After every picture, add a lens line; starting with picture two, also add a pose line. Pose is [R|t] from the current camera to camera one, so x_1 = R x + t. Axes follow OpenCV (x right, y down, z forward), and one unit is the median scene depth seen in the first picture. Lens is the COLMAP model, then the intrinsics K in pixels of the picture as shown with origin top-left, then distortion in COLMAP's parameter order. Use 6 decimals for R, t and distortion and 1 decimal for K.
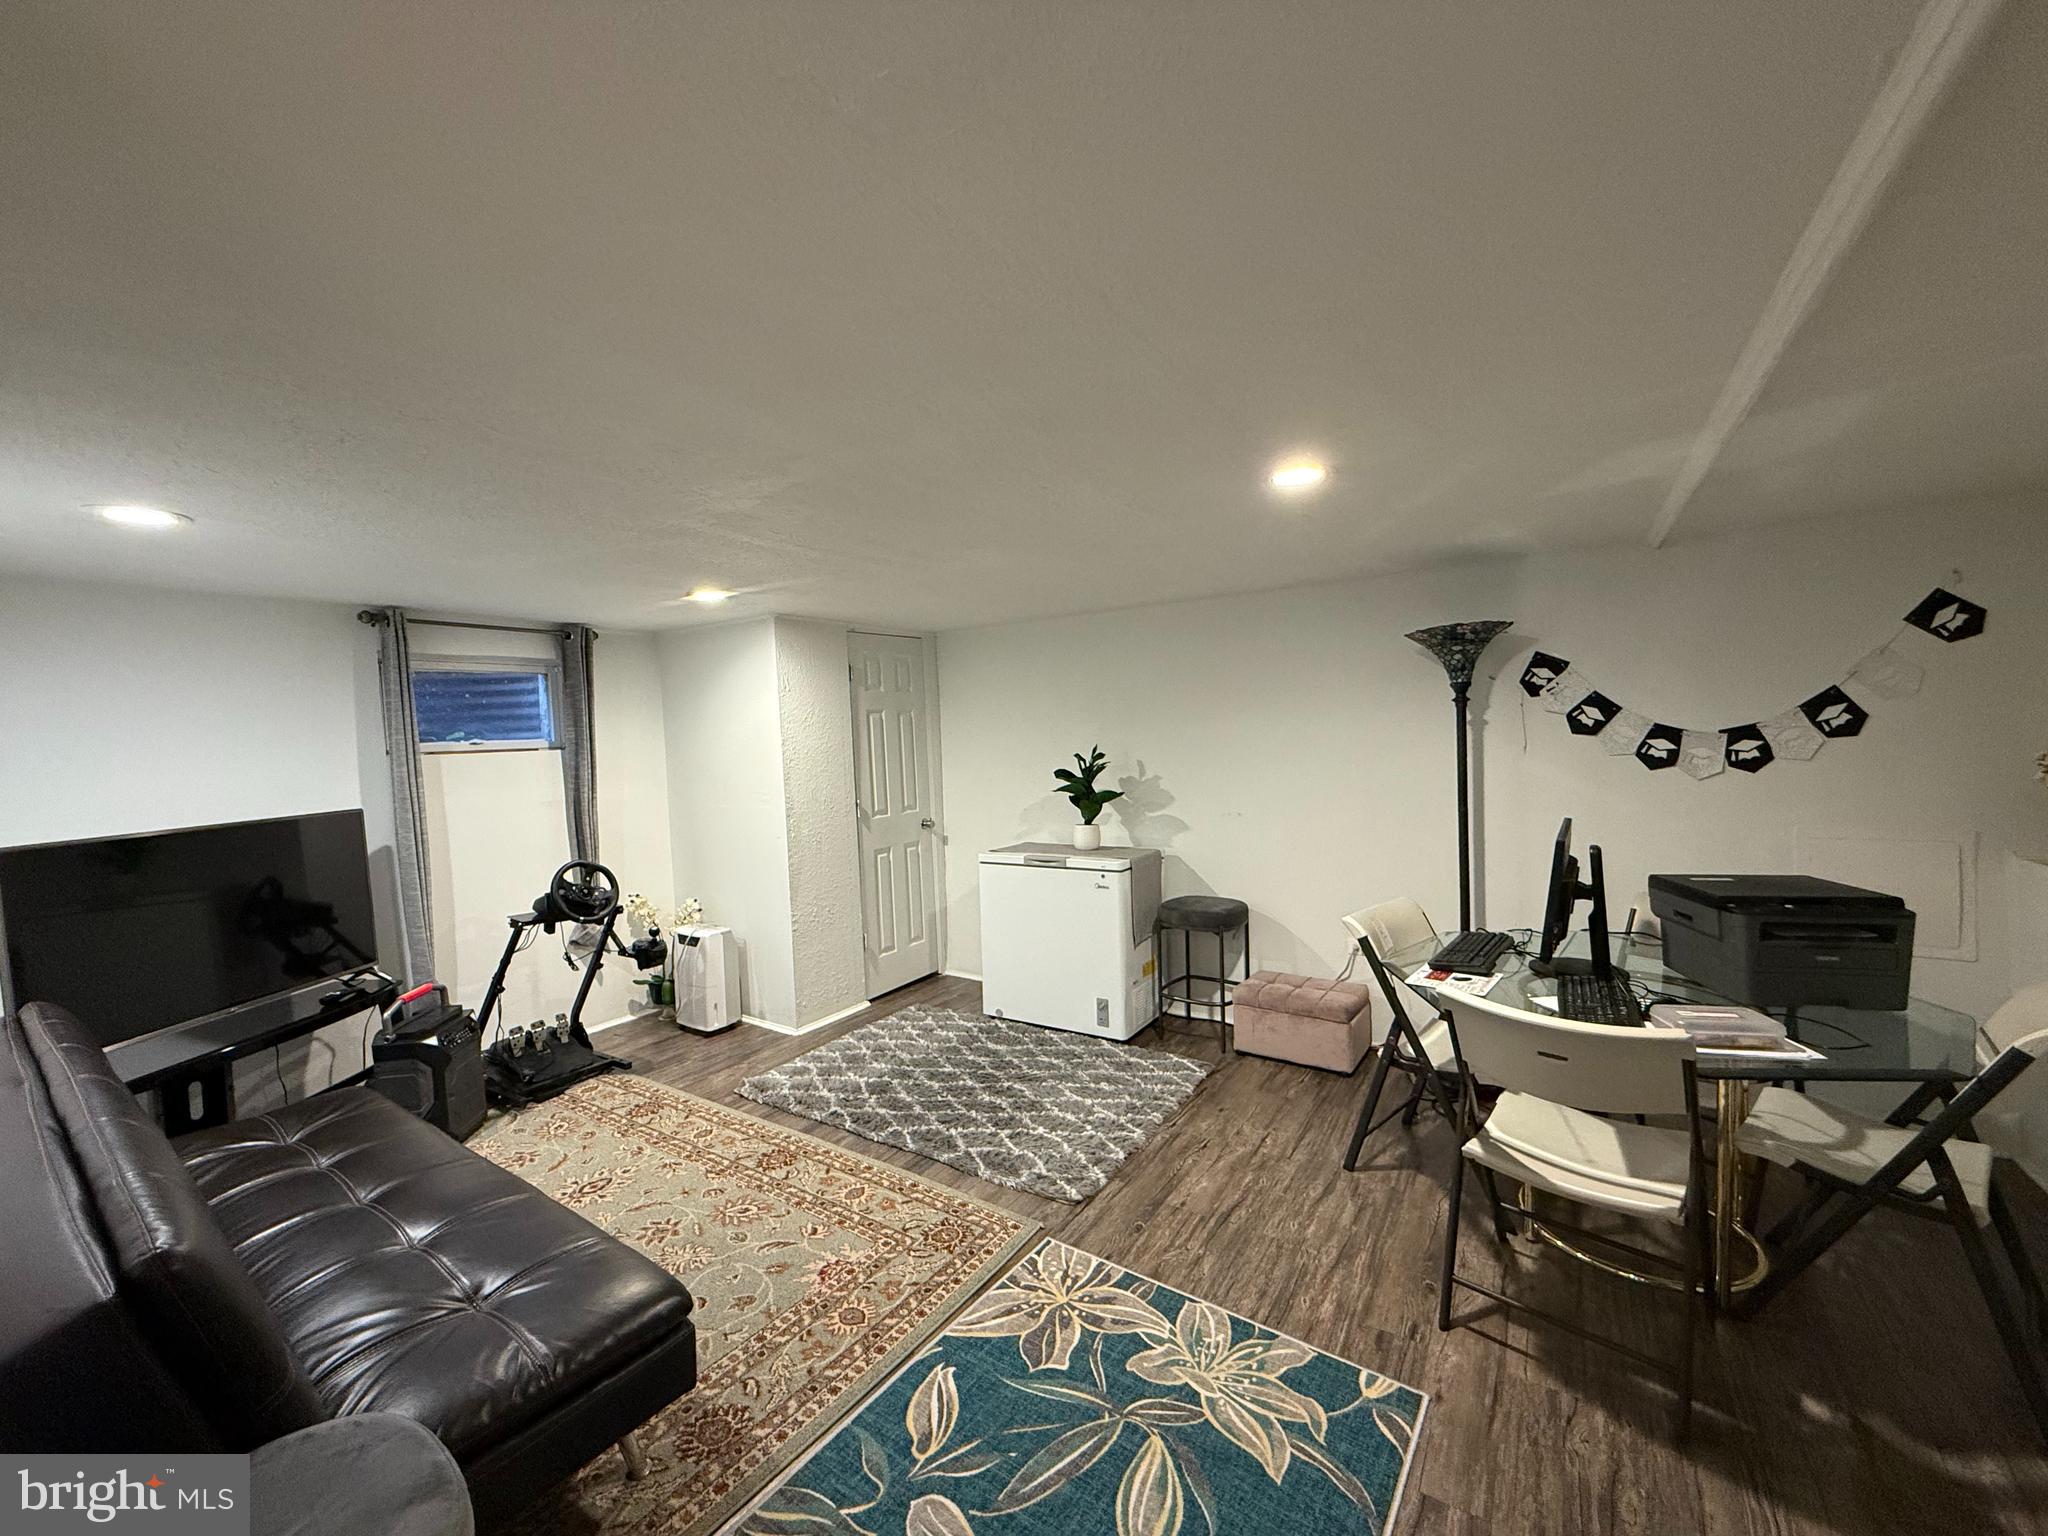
lens RADIAL K [[814.3, 0, 1016.0], [0, 814.3, 766.8], [0, 0, 1]] dist [0.000858, -0.000910]
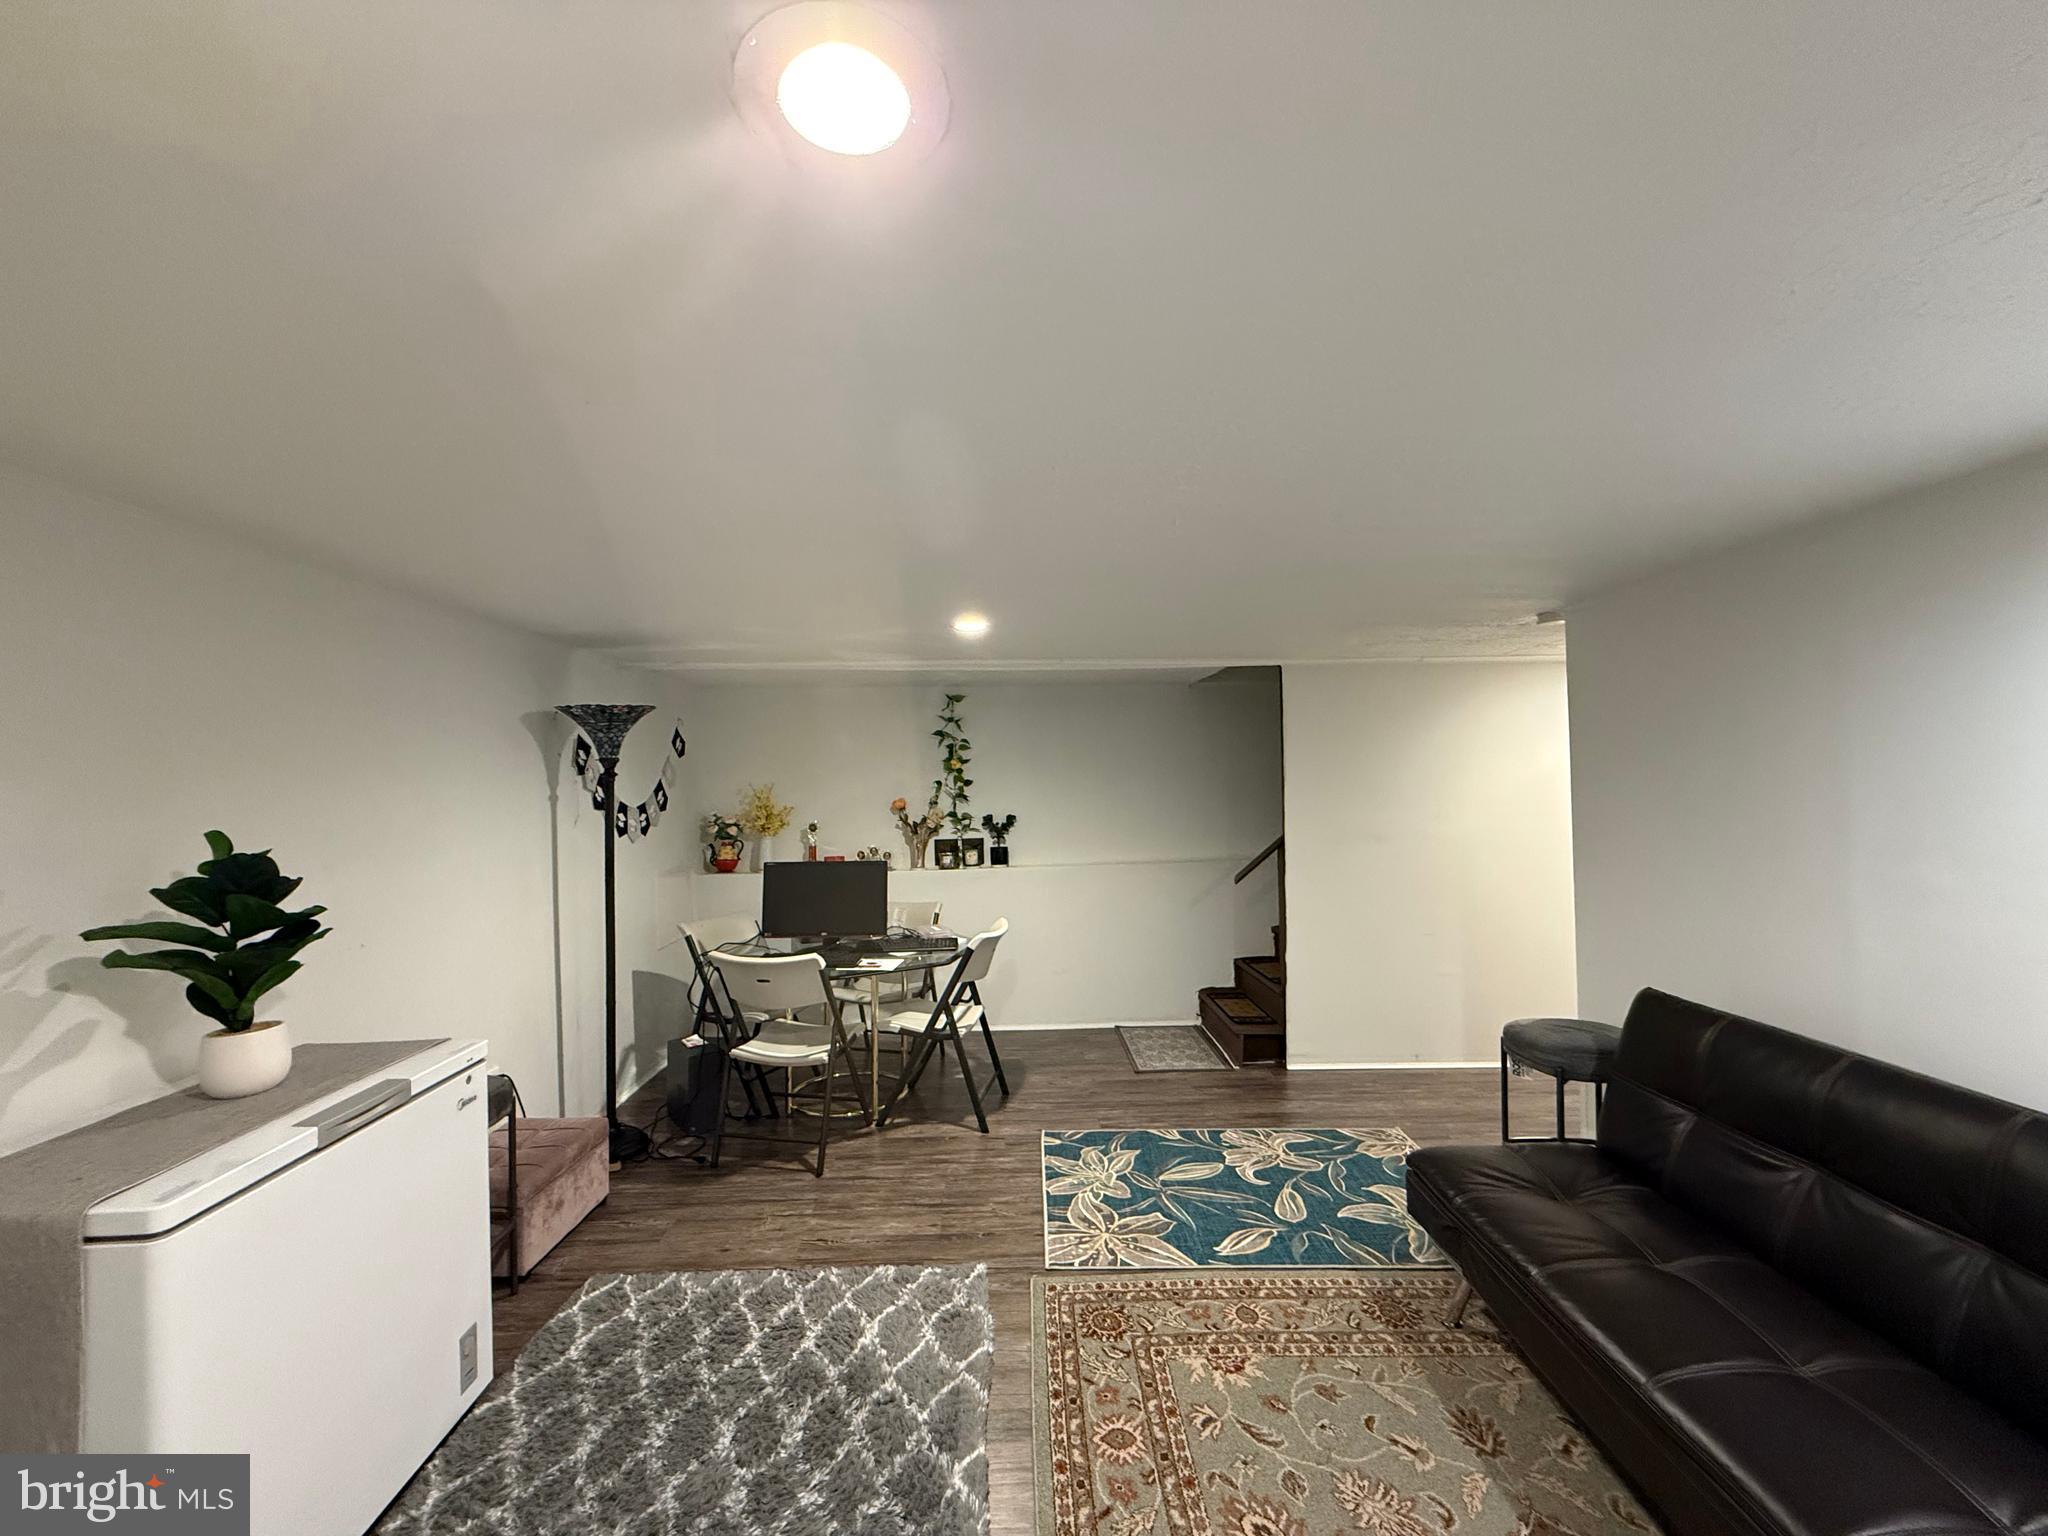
lens RADIAL K [[814.3, 0, 1016.0], [0, 814.3, 766.8], [0, 0, 1]] dist [0.000858, -0.000910]
pose [[-0.573829, 0.060994, 0.816701, -0.960088], [0.067205, 0.997367, -0.027267, -0.044743], [-0.816213, 0.039240, -0.576417, 1.856873]]
